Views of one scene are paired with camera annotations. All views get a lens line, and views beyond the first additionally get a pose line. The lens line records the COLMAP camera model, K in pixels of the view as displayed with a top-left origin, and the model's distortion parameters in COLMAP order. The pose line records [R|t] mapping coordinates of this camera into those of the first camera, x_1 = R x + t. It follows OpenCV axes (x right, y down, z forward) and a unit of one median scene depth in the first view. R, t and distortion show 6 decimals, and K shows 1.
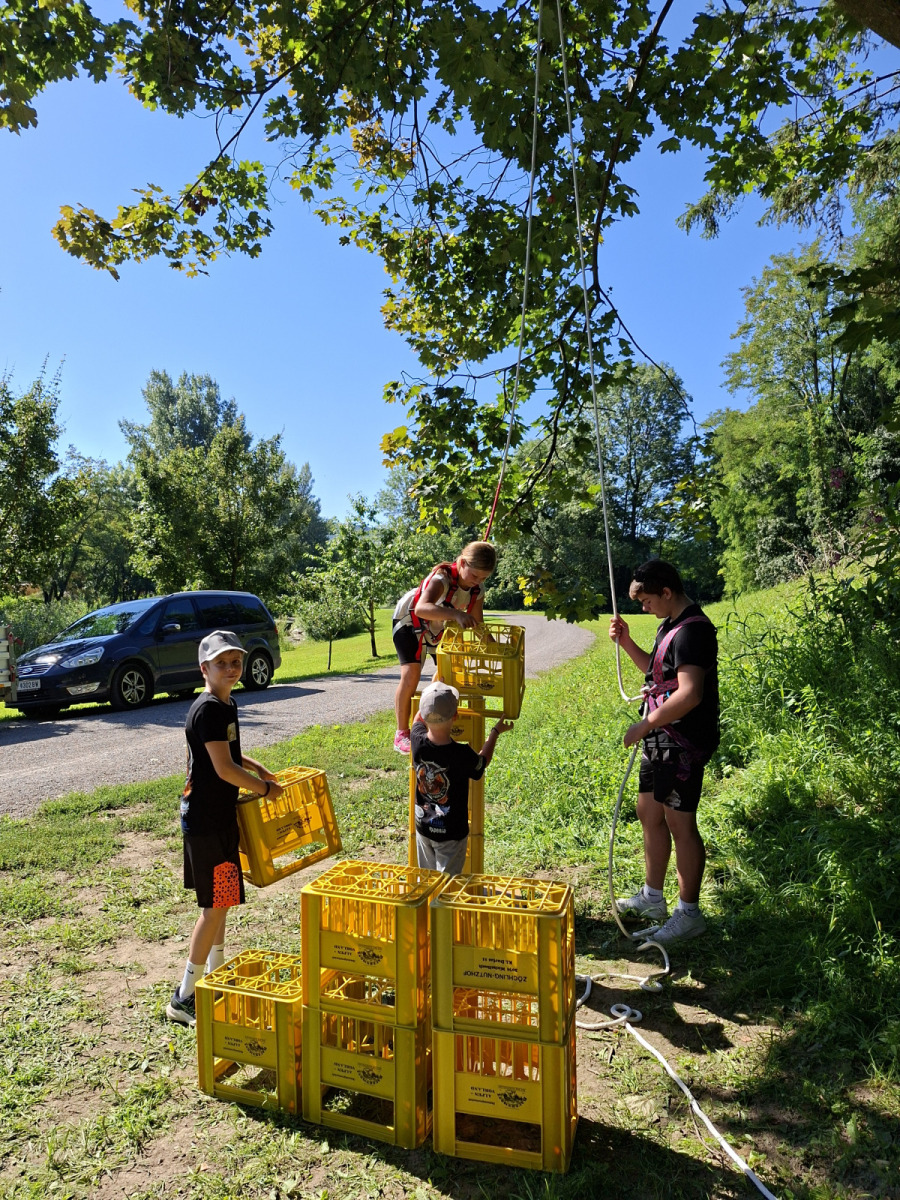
lens RADIAL K [[878.9, 0, 493.2], [0, 878.9, 571.4], [0, 0, 1]] dist [0.151495, -0.152426]
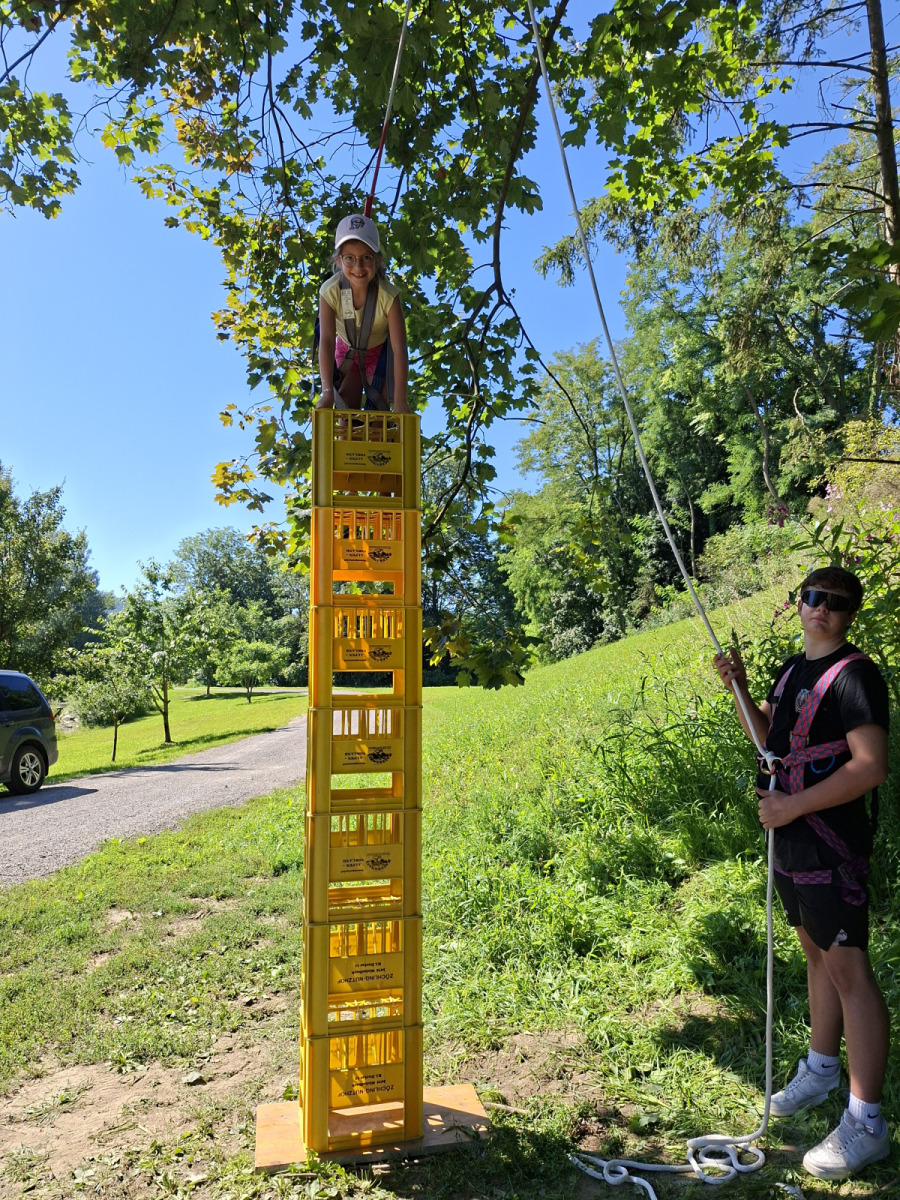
lens RADIAL K [[878.9, 0, 493.2], [0, 878.9, 571.4], [0, 0, 1]] dist [0.151495, -0.152426]
pose [[0.975466, 0.004075, 0.220114, -0.060558], [0.014257, 0.996561, -0.081631, 0.013871], [-0.219690, 0.082767, 0.972052, 0.172526]]
